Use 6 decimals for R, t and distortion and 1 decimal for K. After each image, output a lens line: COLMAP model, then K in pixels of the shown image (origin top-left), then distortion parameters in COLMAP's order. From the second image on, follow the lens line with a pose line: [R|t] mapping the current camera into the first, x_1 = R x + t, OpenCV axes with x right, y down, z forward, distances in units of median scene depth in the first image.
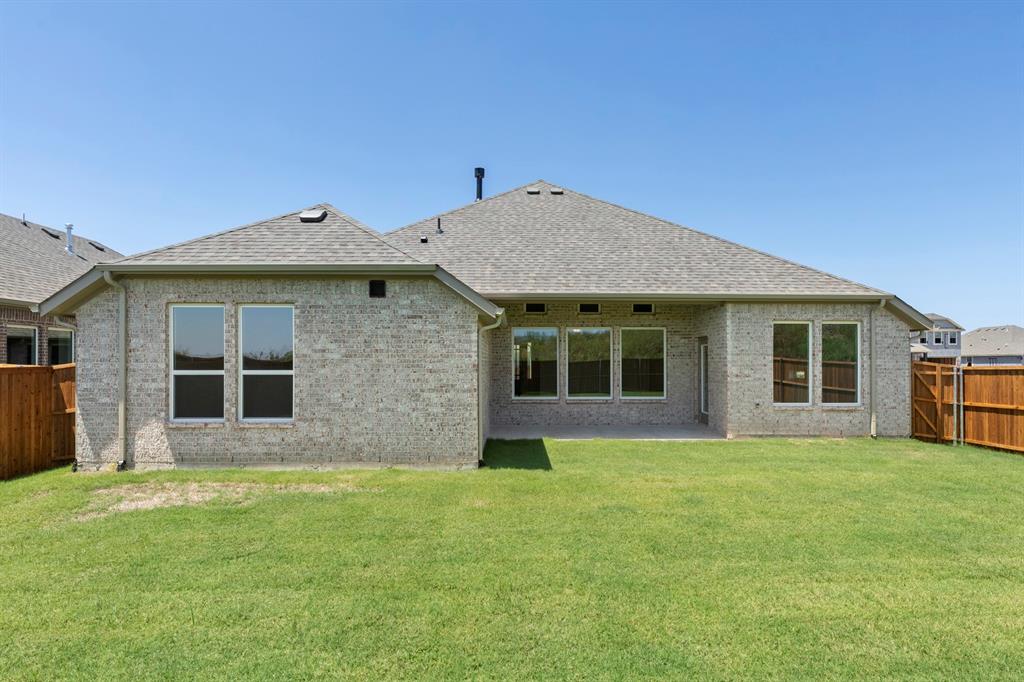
lens RADIAL K [[552.4, 0, 511.1], [0, 552.4, 365.1], [0, 0, 1]] dist [-0.013327, 0.000179]
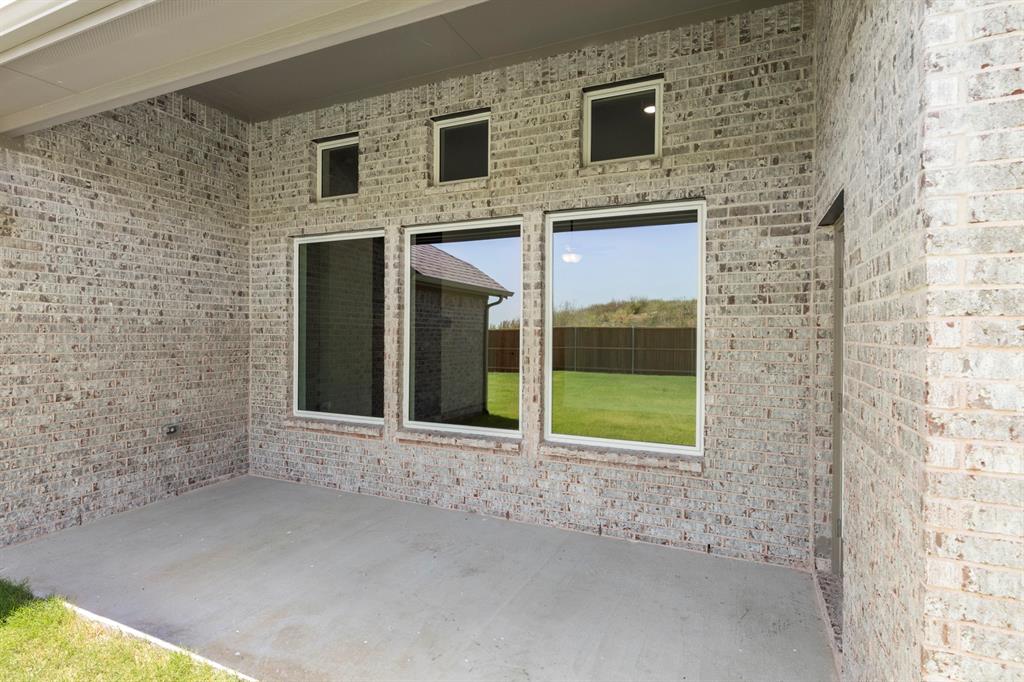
lens RADIAL K [[501.1, 0, 512.0], [0, 501.1, 341.0], [0, 0, 1]] dist [0.000338, -0.000004]
pose [[0.904445, 0.013029, -0.426391, 0.354955], [-0.009371, 0.999899, 0.010676, 0.001159], [0.426487, -0.005661, 0.904476, 0.859491]]
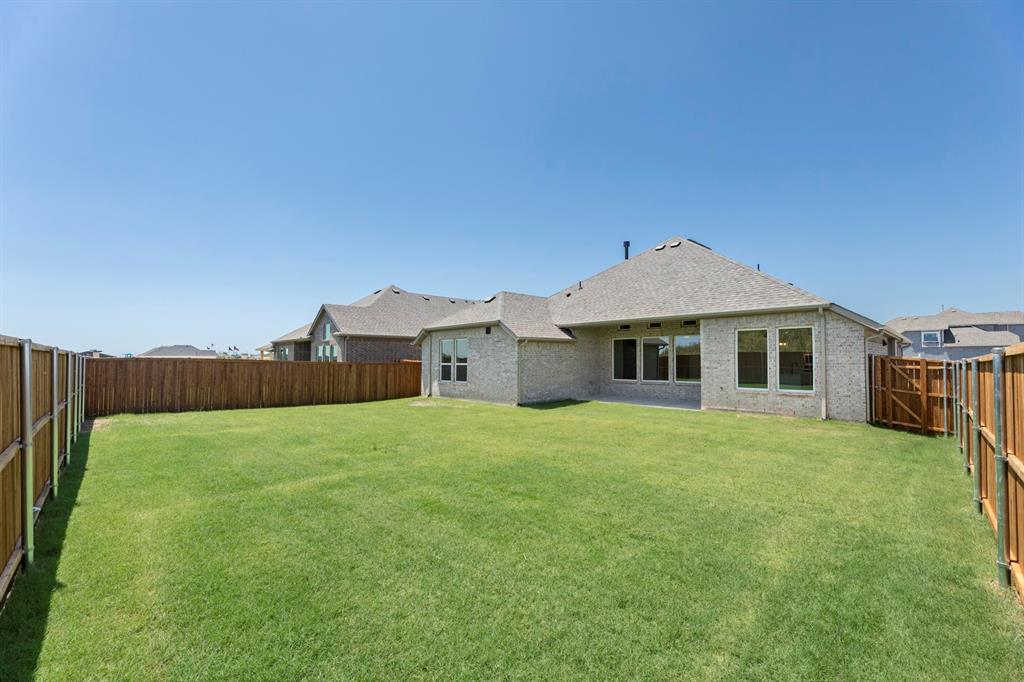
lens RADIAL K [[417.1, 0, 511.3], [0, 417.1, 359.4], [0, 0, 1]] dist [-0.000189, -0.000042]
pose [[0.687630, -0.004407, -0.726048, 0.857994], [0.004123, 0.999989, -0.002166, -0.003080], [0.726050, -0.001504, 0.687640, -0.155090]]
